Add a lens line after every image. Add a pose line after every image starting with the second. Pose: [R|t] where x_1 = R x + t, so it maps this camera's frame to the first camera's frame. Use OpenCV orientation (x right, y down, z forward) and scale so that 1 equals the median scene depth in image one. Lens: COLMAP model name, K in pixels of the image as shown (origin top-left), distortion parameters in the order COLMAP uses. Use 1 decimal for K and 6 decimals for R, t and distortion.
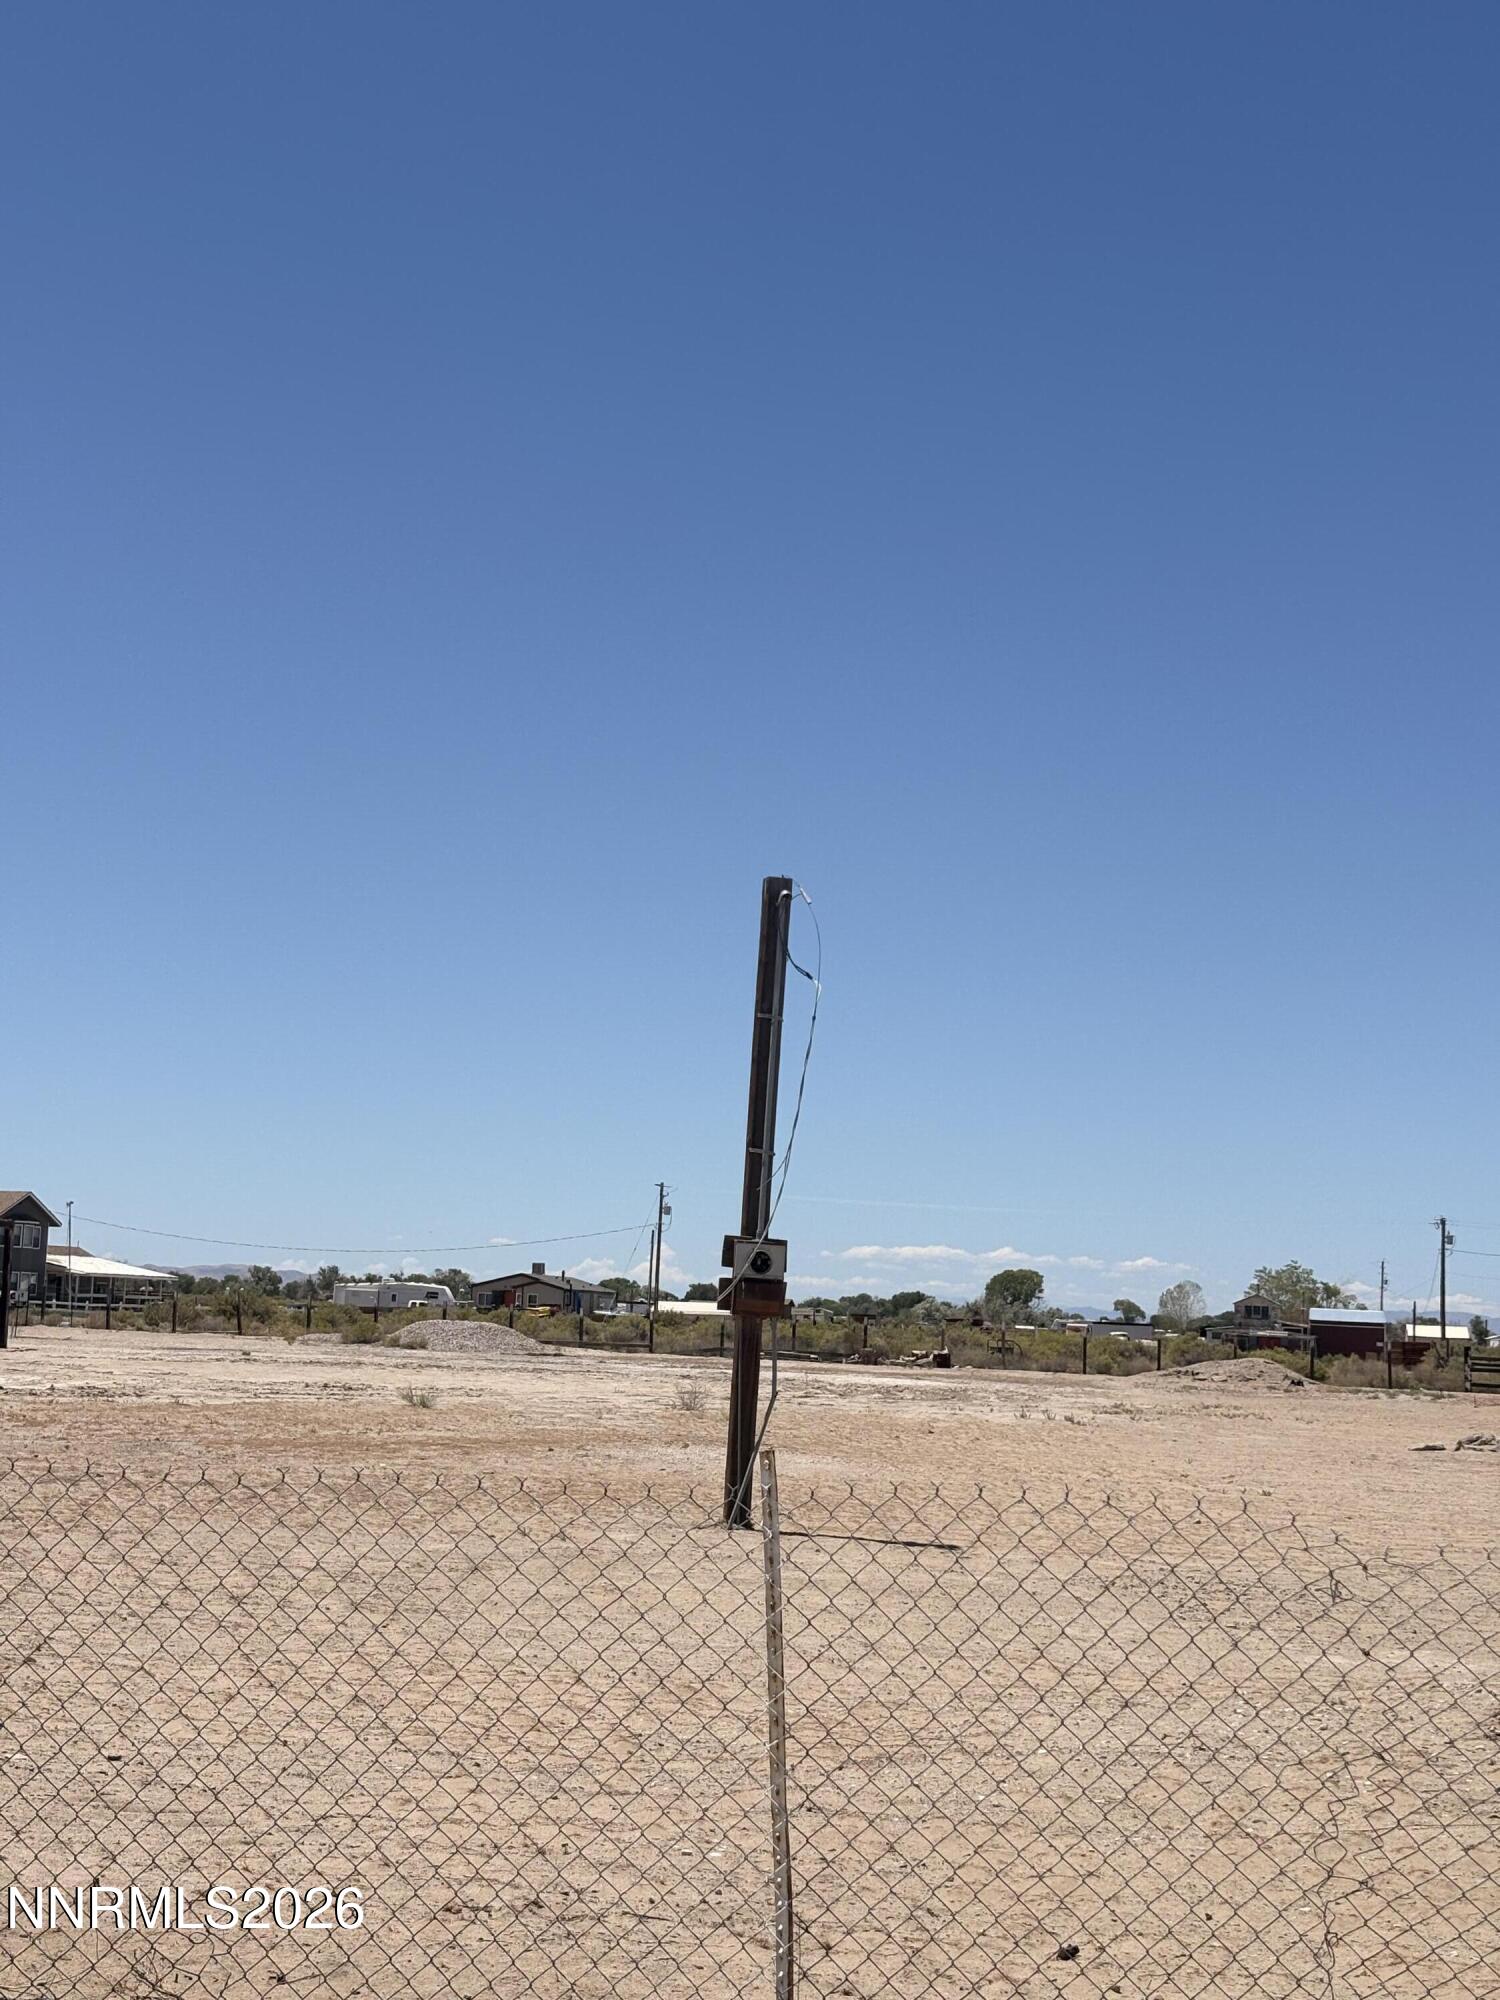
lens RADIAL K [[3039.5, 0, 750.8], [0, 3039.5, 998.1], [0, 0, 1]] dist [0.074531, 0.000000]
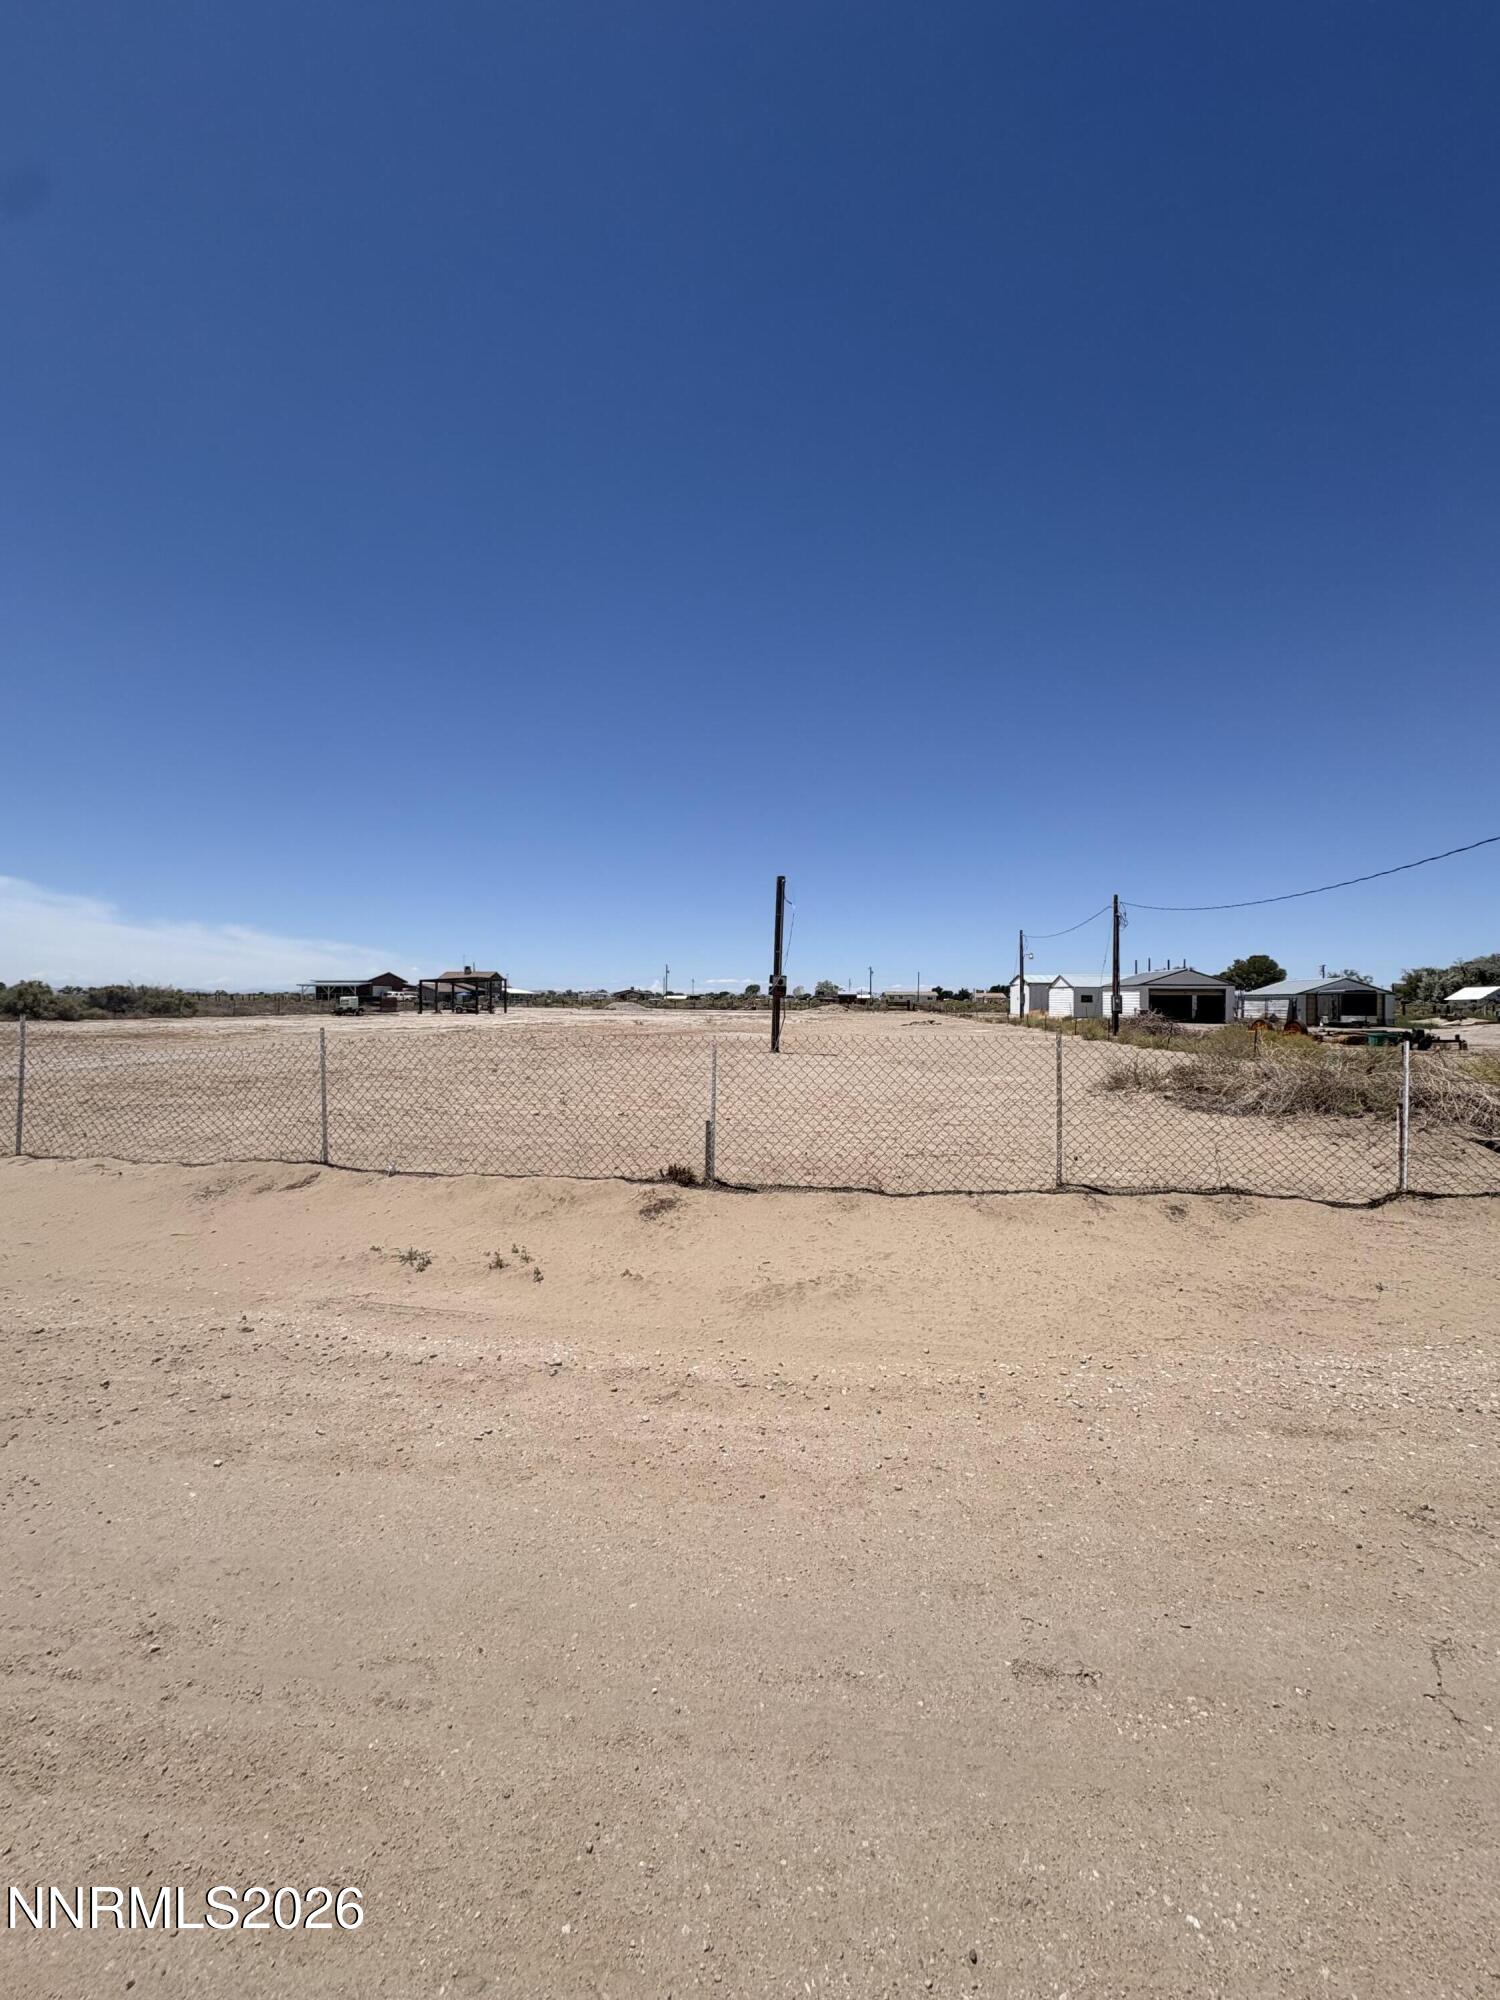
lens RADIAL K [[802.1, 0, 756.0], [0, 802.1, 1002.2], [0, 0, 1]] dist [-0.000220, 0.000040]
pose [[0.995164, -0.034968, 0.091788, -0.344802], [0.024699, 0.993545, 0.110721, 0.008919], [-0.095067, -0.107918, 0.989604, 0.102264]]
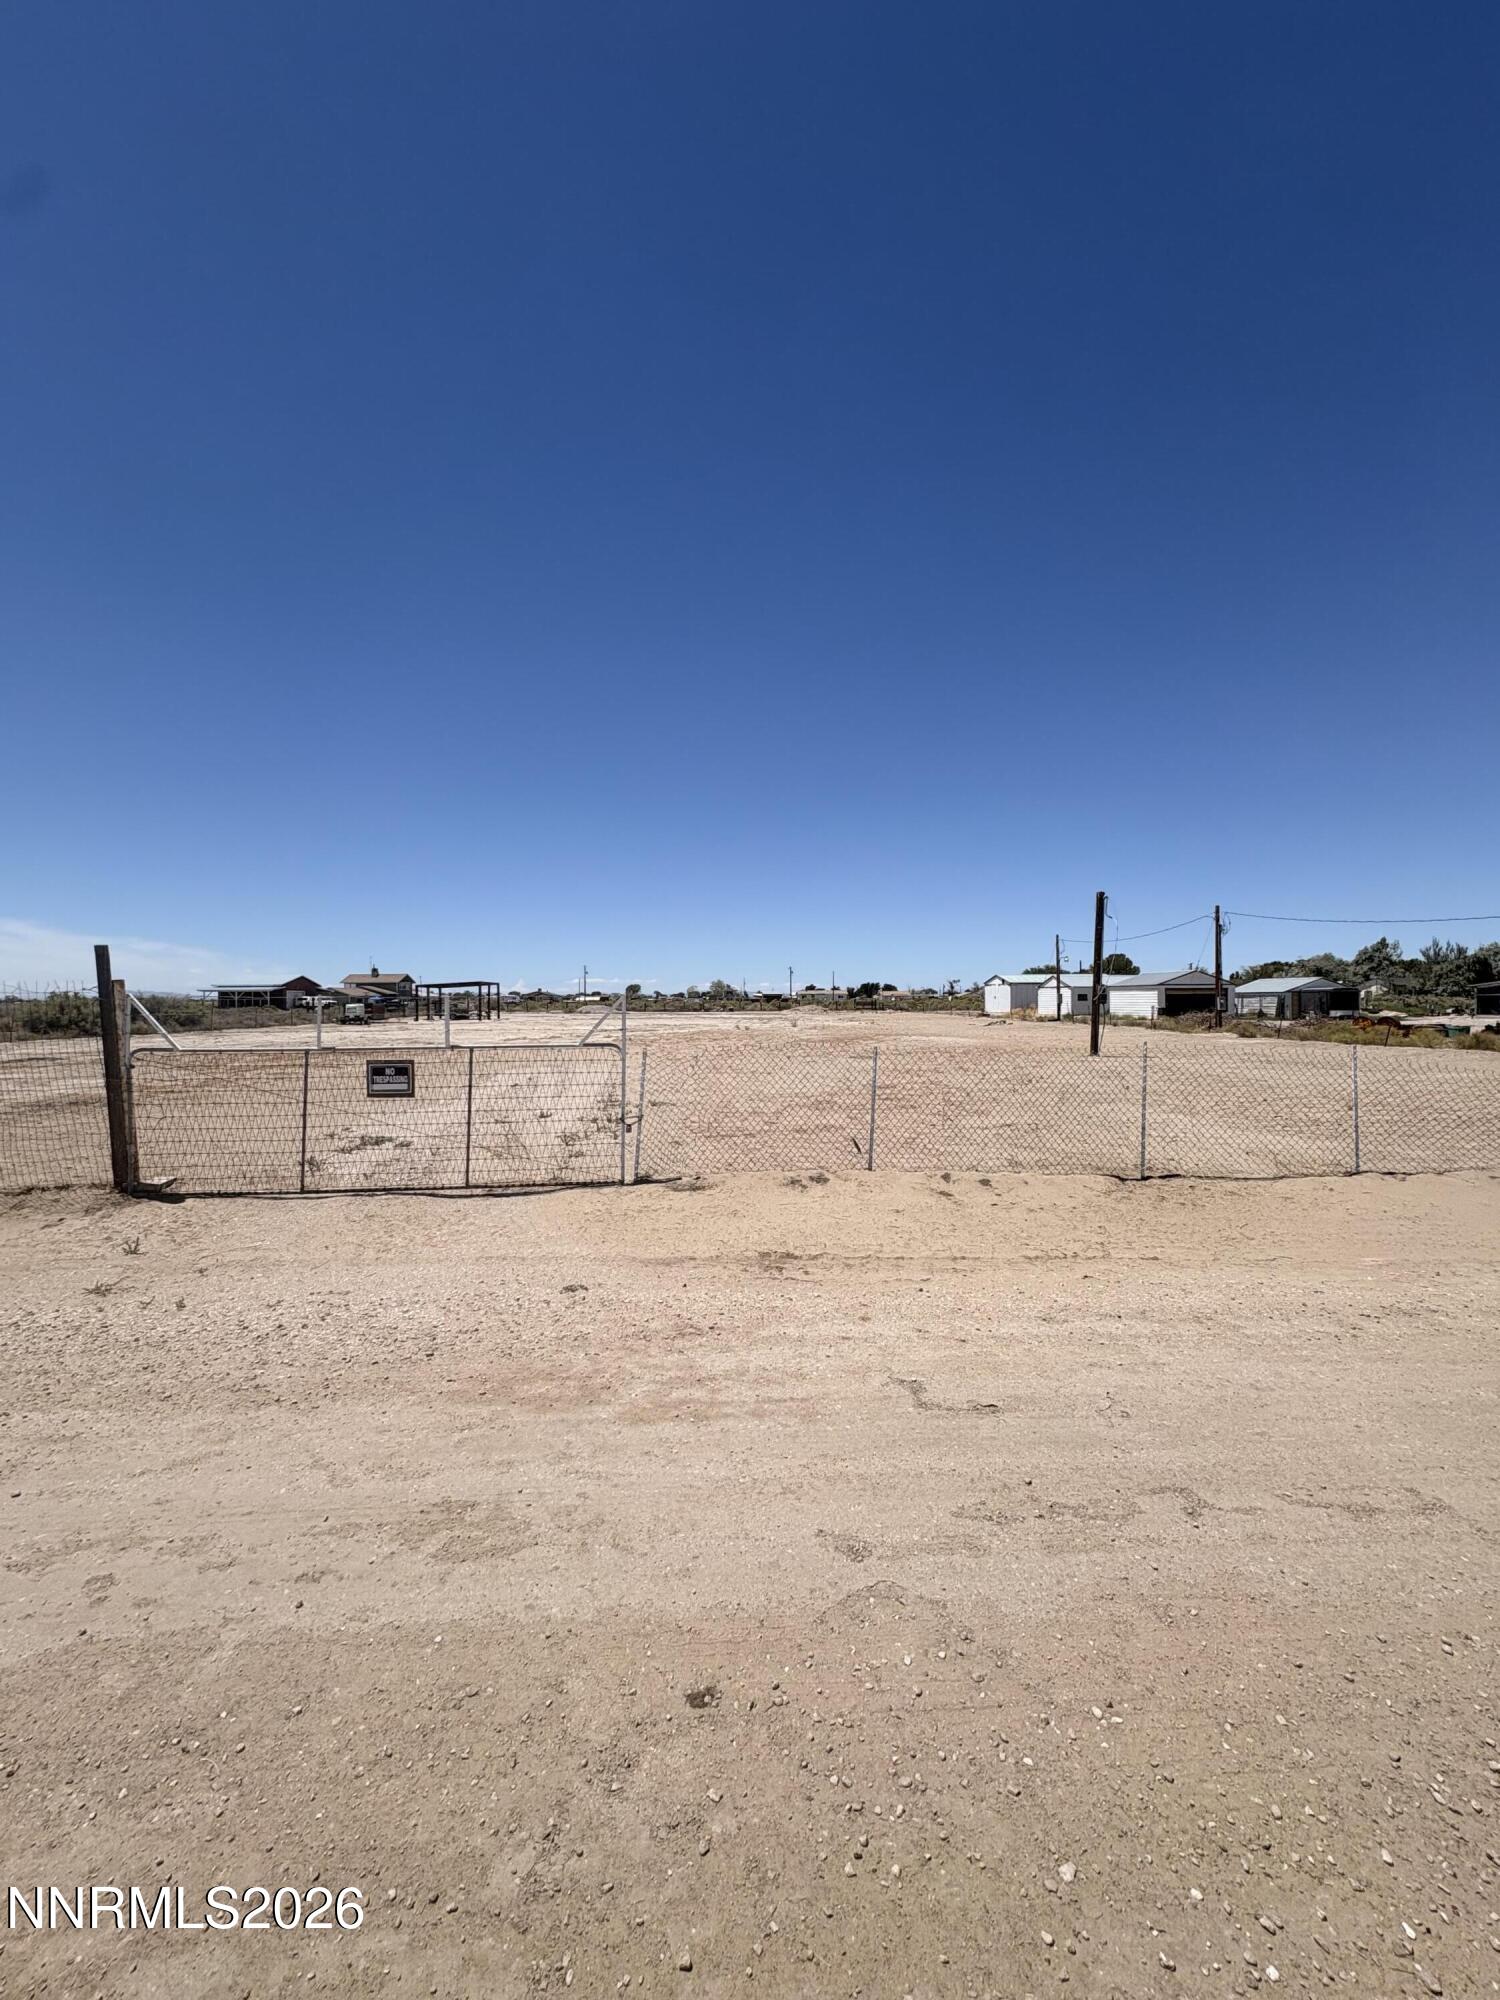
lens RADIAL K [[802.1, 0, 760.7], [0, 802.1, 1000.3], [0, 0, 1]] dist [-0.000220, 0.000040]
pose [[0.965700, -0.046358, 0.255487, -2.078223], [0.017742, 0.993415, 0.113191, -0.079338], [-0.259052, -0.104776, 0.960163, 0.302066]]
